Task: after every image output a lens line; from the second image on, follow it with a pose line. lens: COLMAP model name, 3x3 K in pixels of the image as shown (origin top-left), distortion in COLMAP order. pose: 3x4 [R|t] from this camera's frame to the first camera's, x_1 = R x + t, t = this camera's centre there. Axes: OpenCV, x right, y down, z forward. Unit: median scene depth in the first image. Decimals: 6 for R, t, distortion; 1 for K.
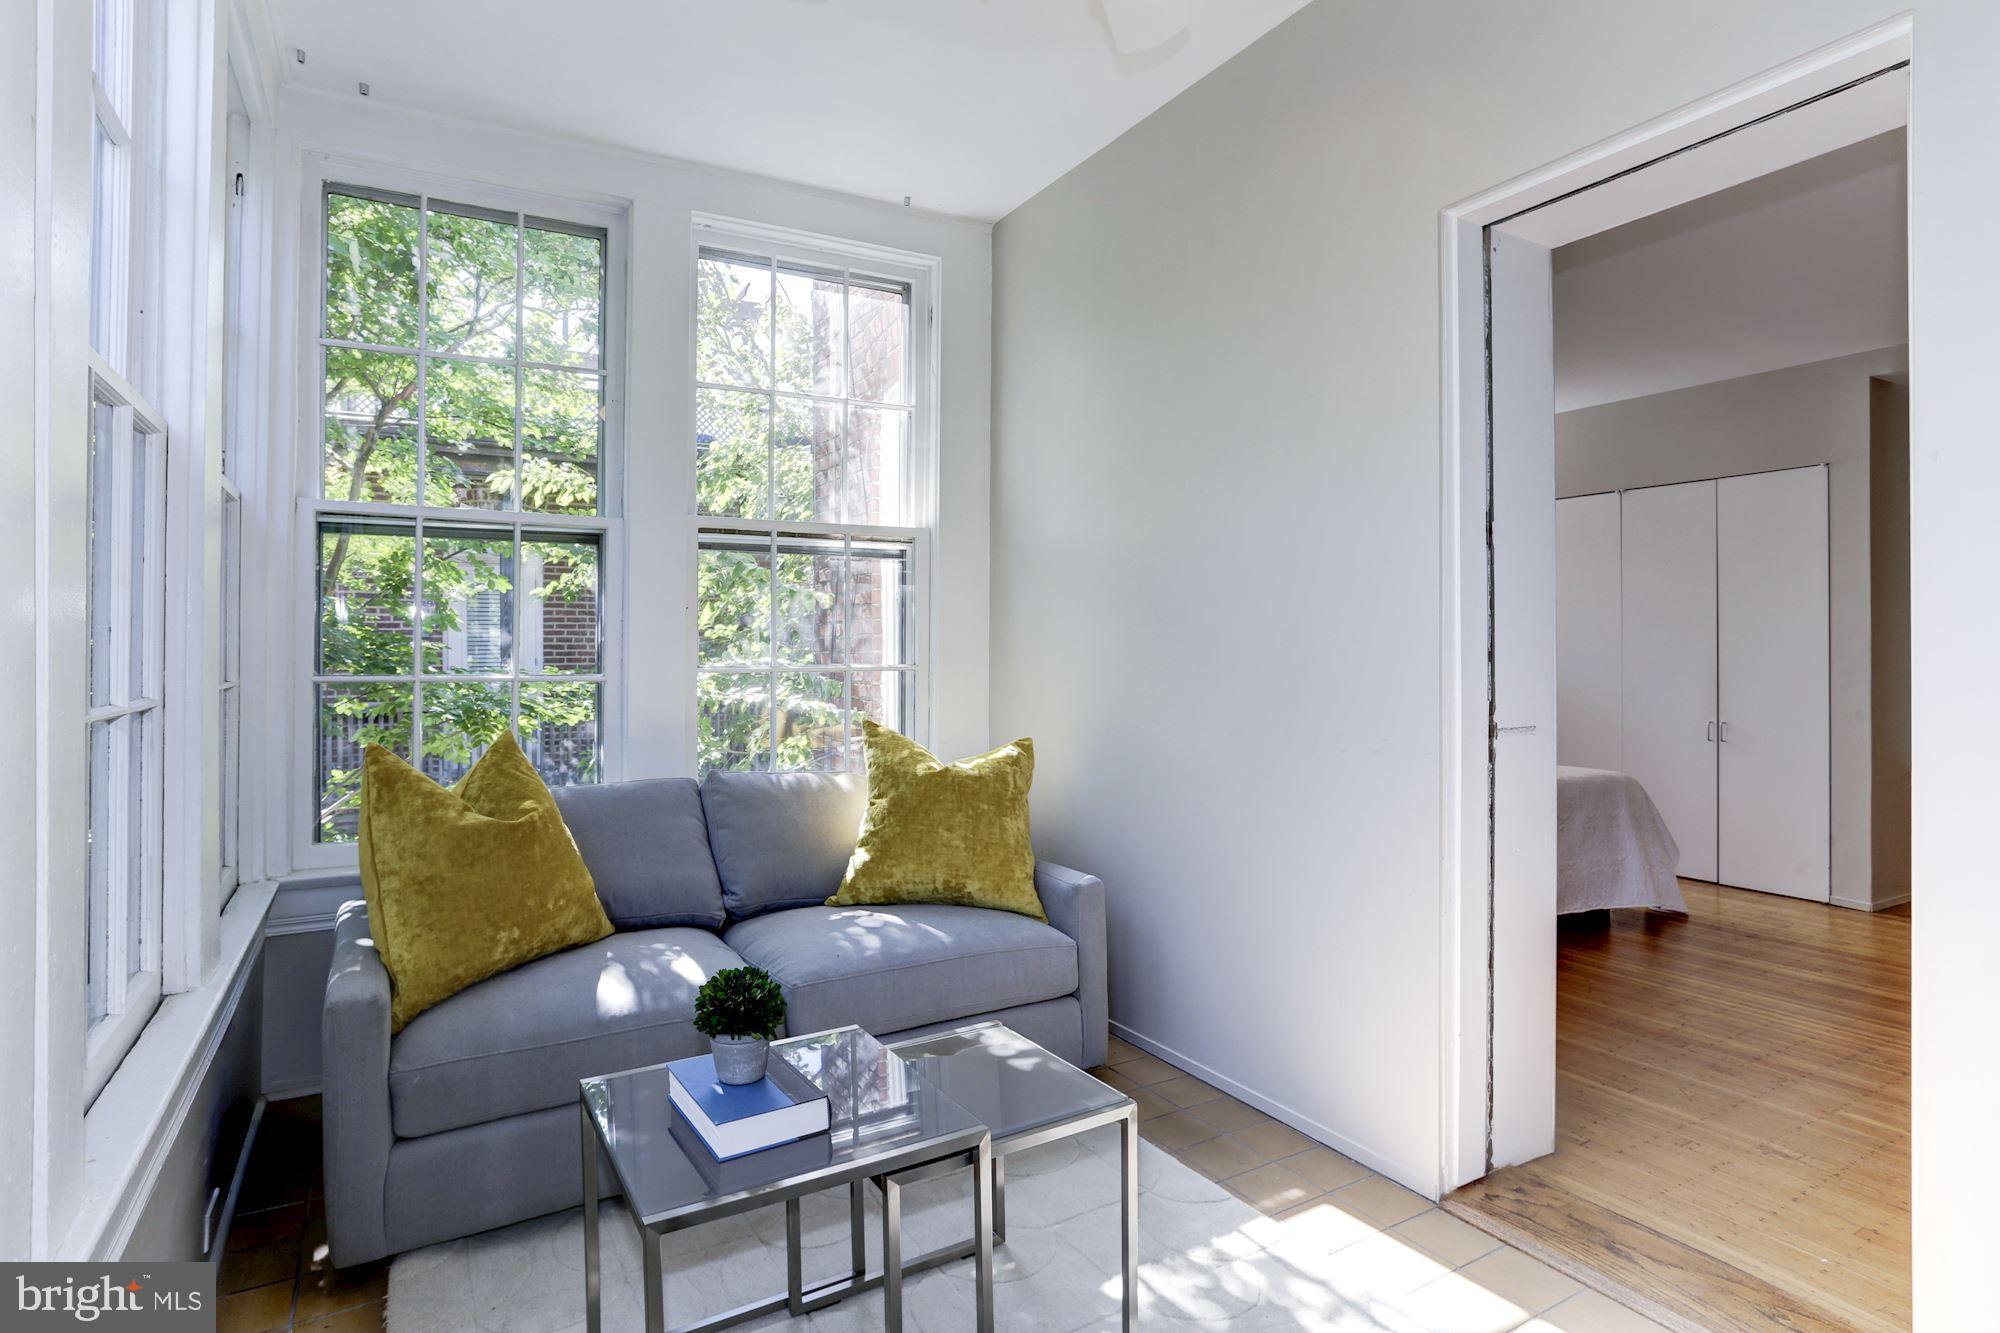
lens RADIAL K [[1037.2, 0, 1004.9], [0, 1037.2, 640.9], [0, 0, 1]] dist [-0.057079, 0.000395]
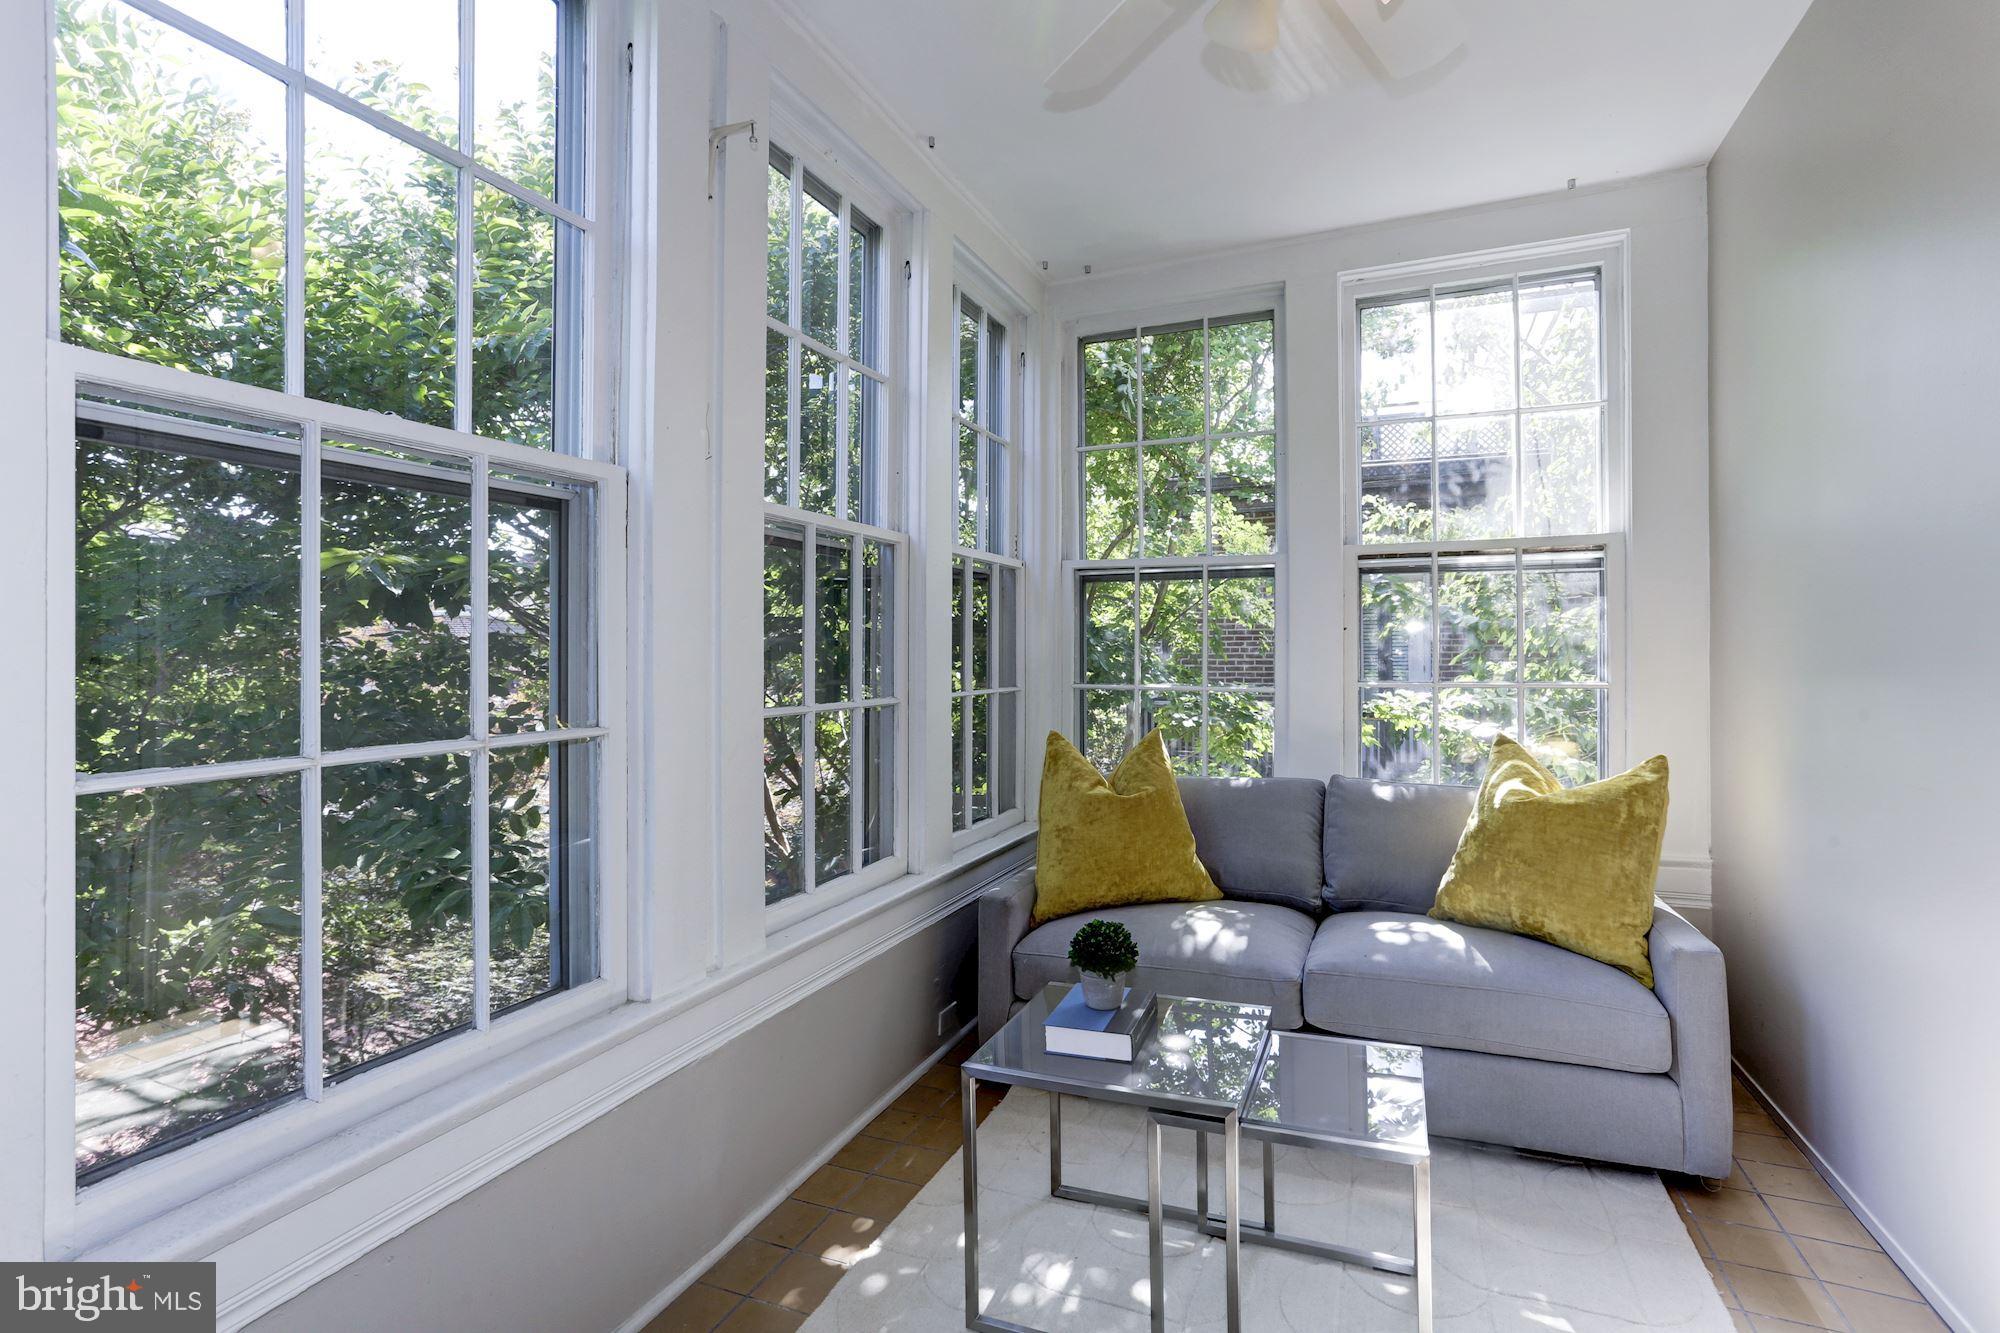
lens RADIAL K [[967.5, 0, 988.2], [0, 967.5, 652.9], [0, 0, 1]] dist [-0.079602, 0.033672]
pose [[0.577629, -0.004365, -0.816288, 0.328709], [0.007389, 0.999973, -0.000119, -0.008794], [0.816266, -0.005962, 0.577646, 0.090544]]
